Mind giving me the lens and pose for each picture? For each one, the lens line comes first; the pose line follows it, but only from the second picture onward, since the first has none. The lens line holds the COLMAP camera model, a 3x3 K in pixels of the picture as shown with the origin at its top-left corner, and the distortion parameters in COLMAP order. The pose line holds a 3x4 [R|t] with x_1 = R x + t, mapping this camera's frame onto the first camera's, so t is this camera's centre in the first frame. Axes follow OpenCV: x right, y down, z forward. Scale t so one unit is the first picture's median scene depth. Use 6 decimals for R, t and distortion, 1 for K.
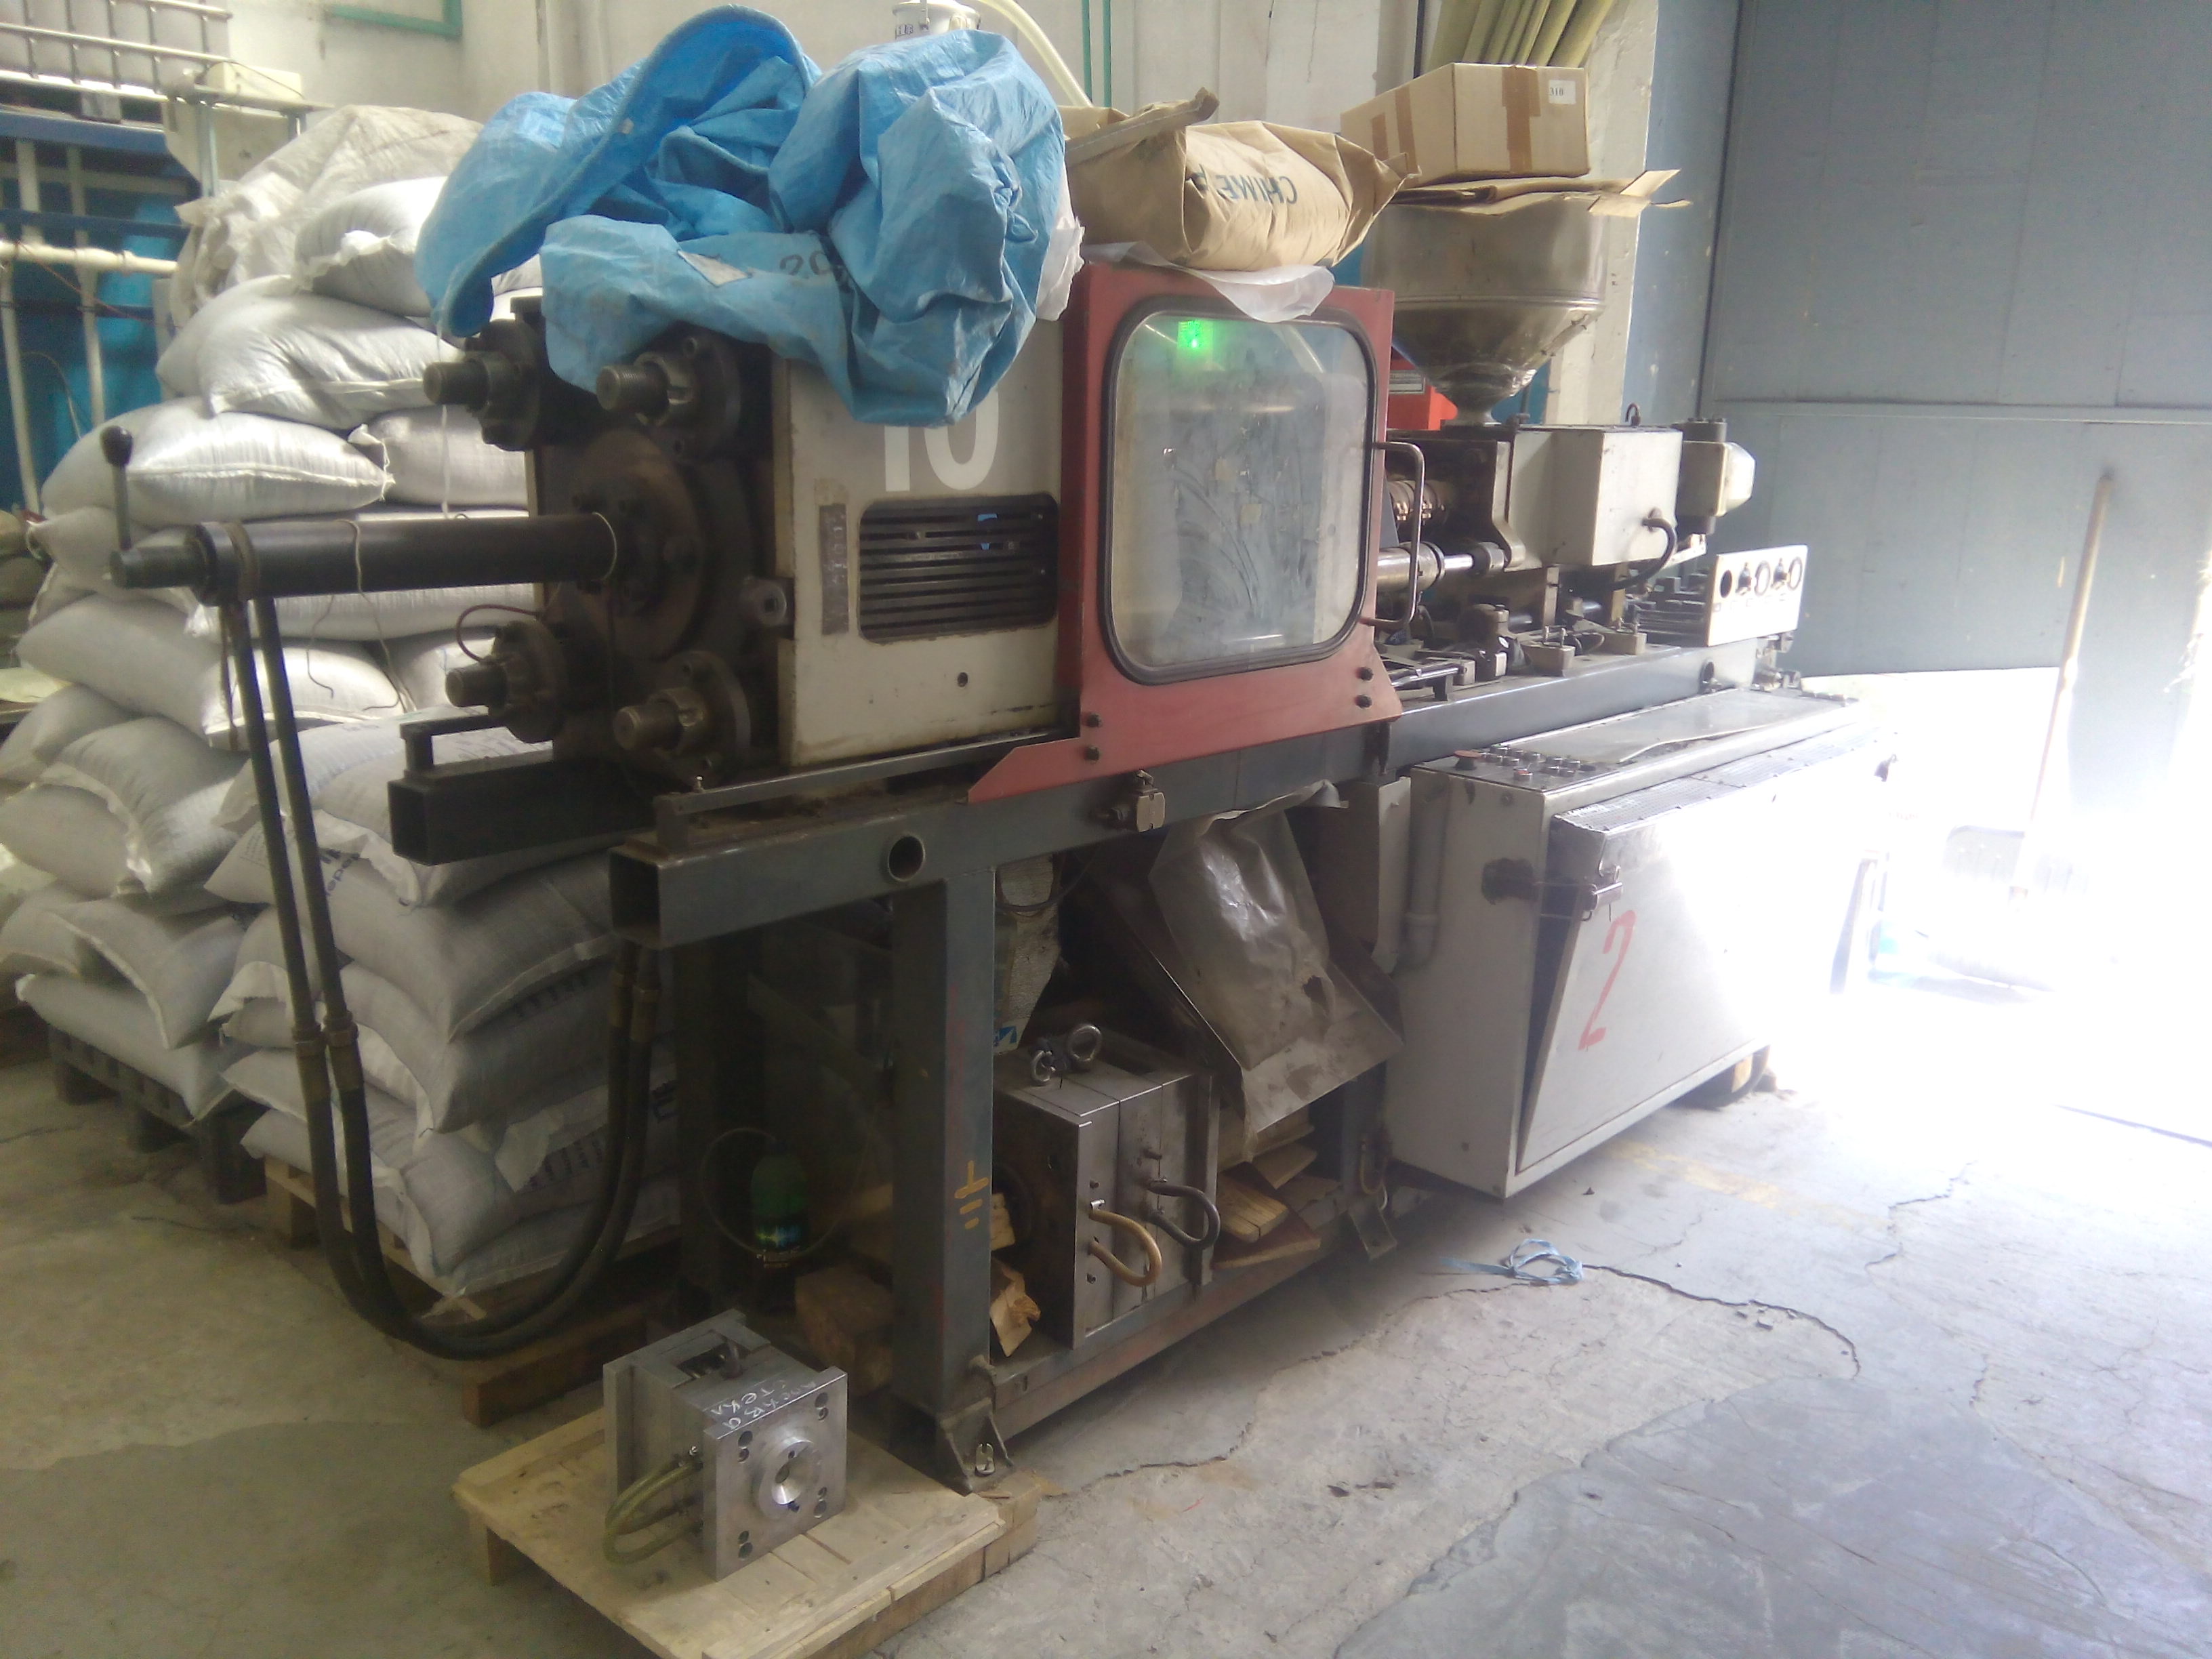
lens RADIAL K [[1820.1, 0, 1106.0], [0, 1820.1, 829.5], [0, 0, 1]] dist [0.002007, -0.005121]
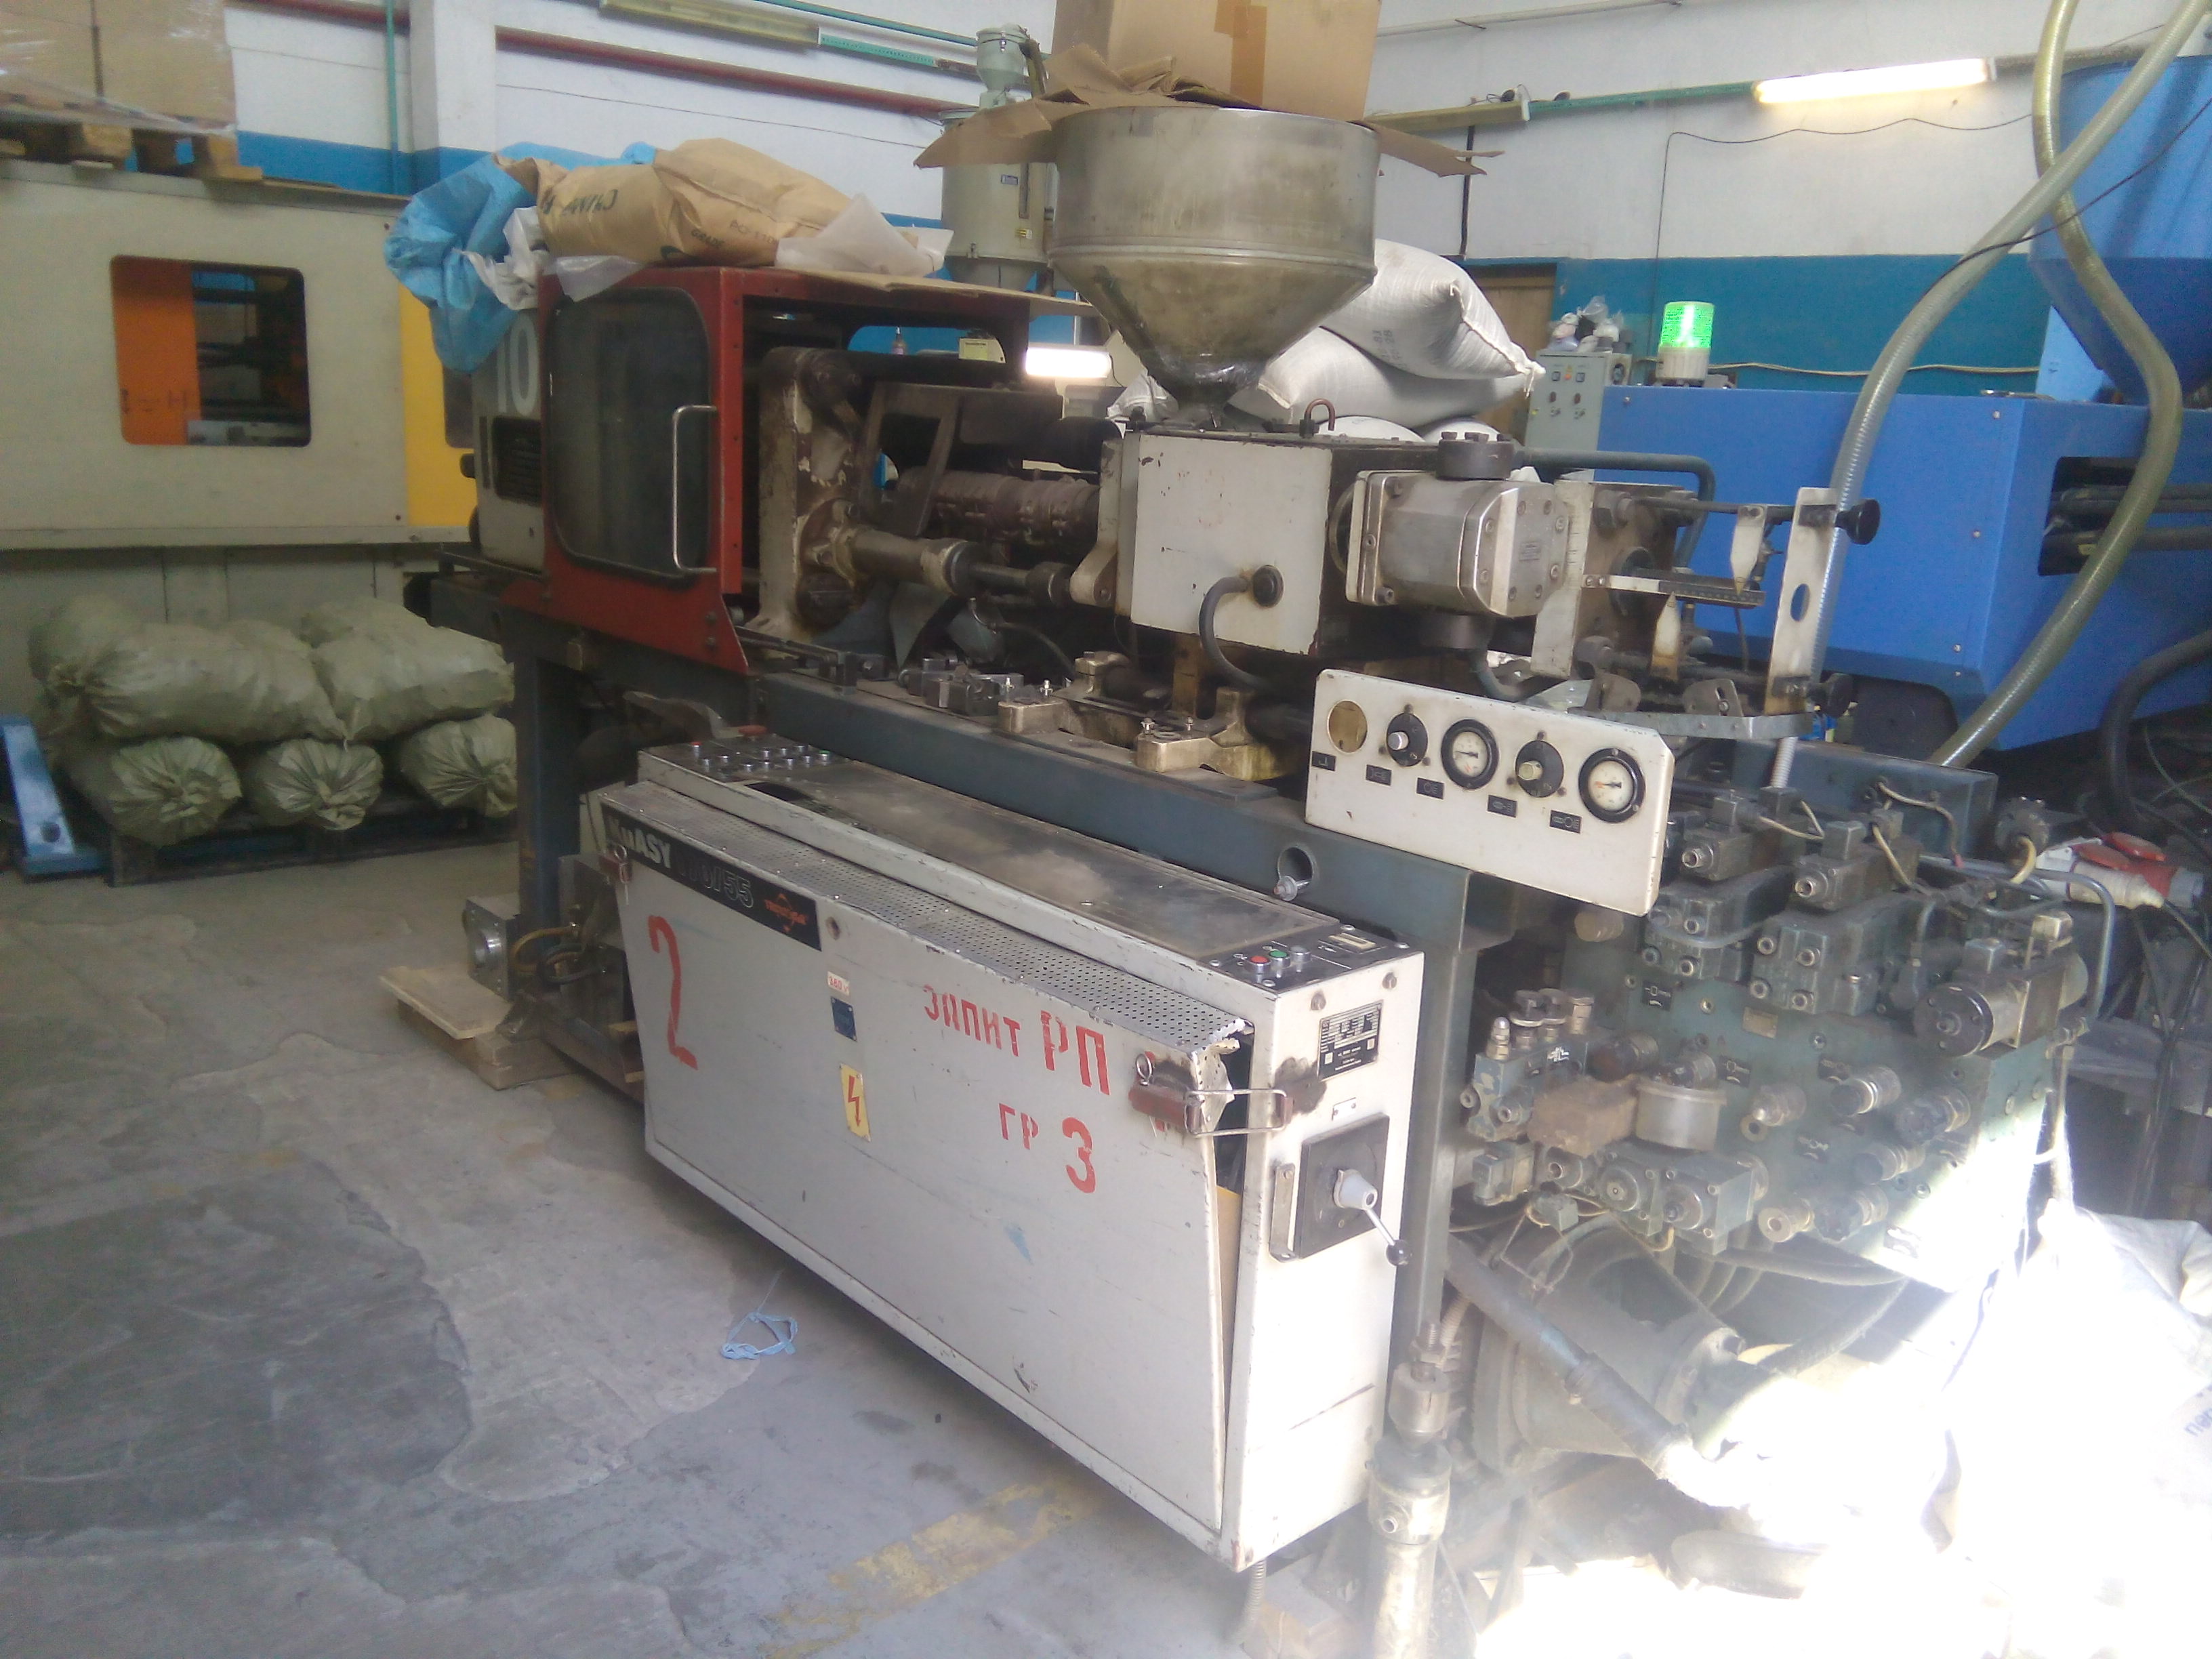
lens RADIAL K [[1820.1, 0, 1106.0], [0, 1820.1, 829.5], [0, 0, 1]] dist [0.002007, -0.005121]
pose [[-0.107824, 0.204876, -0.972831, 1.283785], [-0.291730, 0.928937, 0.227966, -0.302763], [0.950404, 0.308384, -0.040394, 1.382947]]
